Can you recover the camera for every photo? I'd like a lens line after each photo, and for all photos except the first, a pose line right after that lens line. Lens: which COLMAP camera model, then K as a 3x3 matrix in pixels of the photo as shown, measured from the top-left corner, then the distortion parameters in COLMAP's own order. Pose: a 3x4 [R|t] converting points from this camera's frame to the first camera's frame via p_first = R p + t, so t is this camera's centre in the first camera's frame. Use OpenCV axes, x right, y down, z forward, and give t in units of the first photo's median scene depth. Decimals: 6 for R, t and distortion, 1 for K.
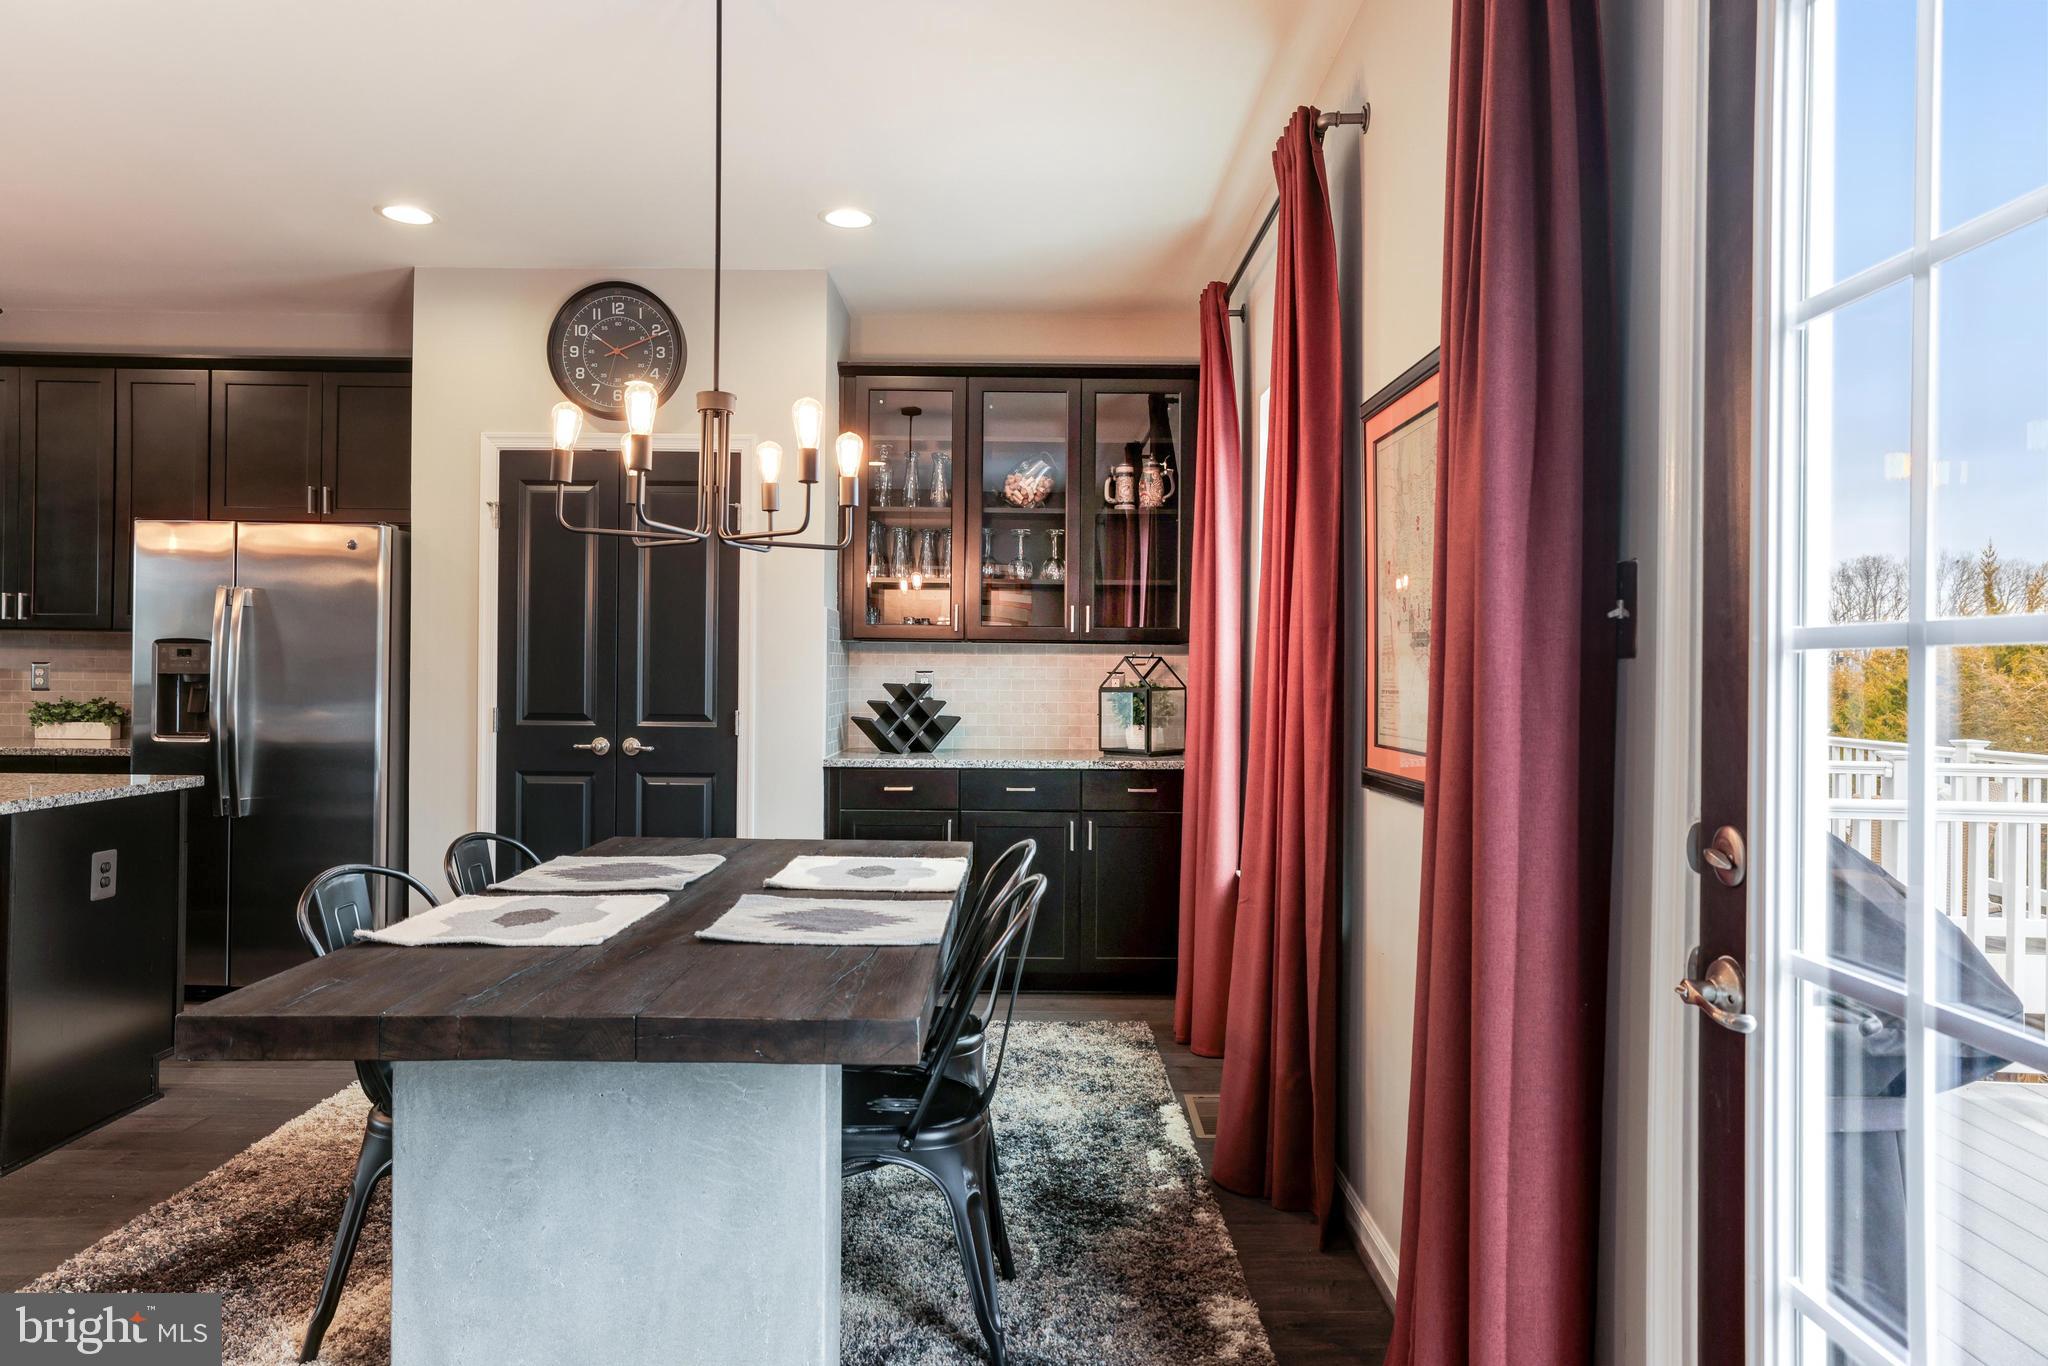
lens RADIAL K [[1256.8, 0, 1023.7], [0, 1256.8, 666.2], [0, 0, 1]] dist [-0.020776, 0.027244]
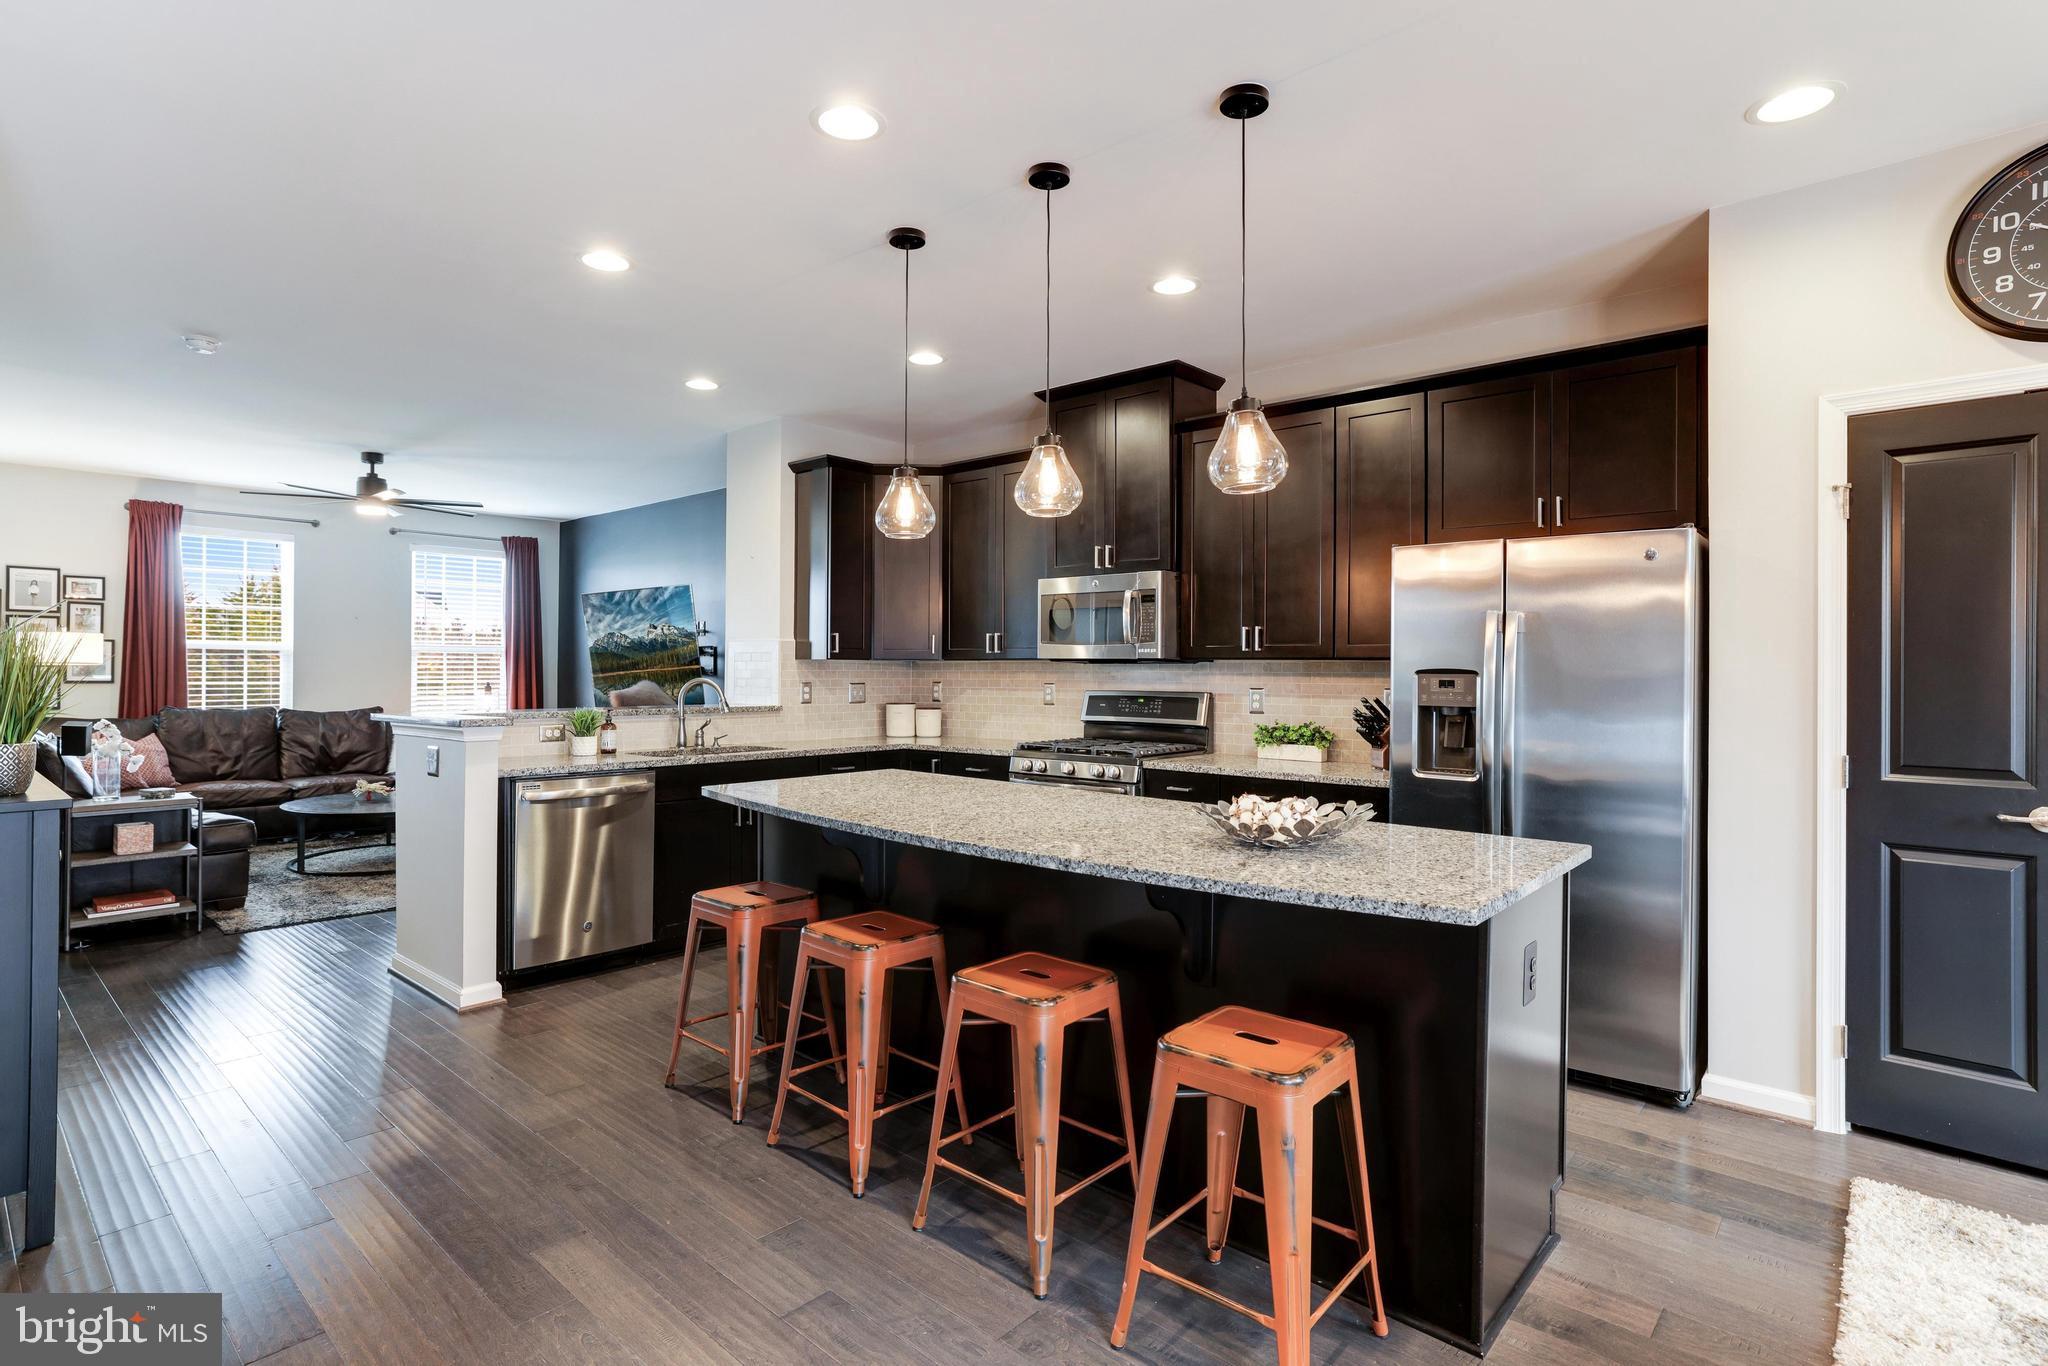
lens RADIAL K [[1013.0, 0, 1014.7], [0, 1013.0, 674.1], [0, 0, 1]] dist [-0.017676, 0.007802]
pose [[0.745221, -0.004641, -0.666801, -0.407338], [0.006315, 0.999980, 0.000097, -0.020512], [0.666787, -0.004284, 0.745236, 0.220517]]
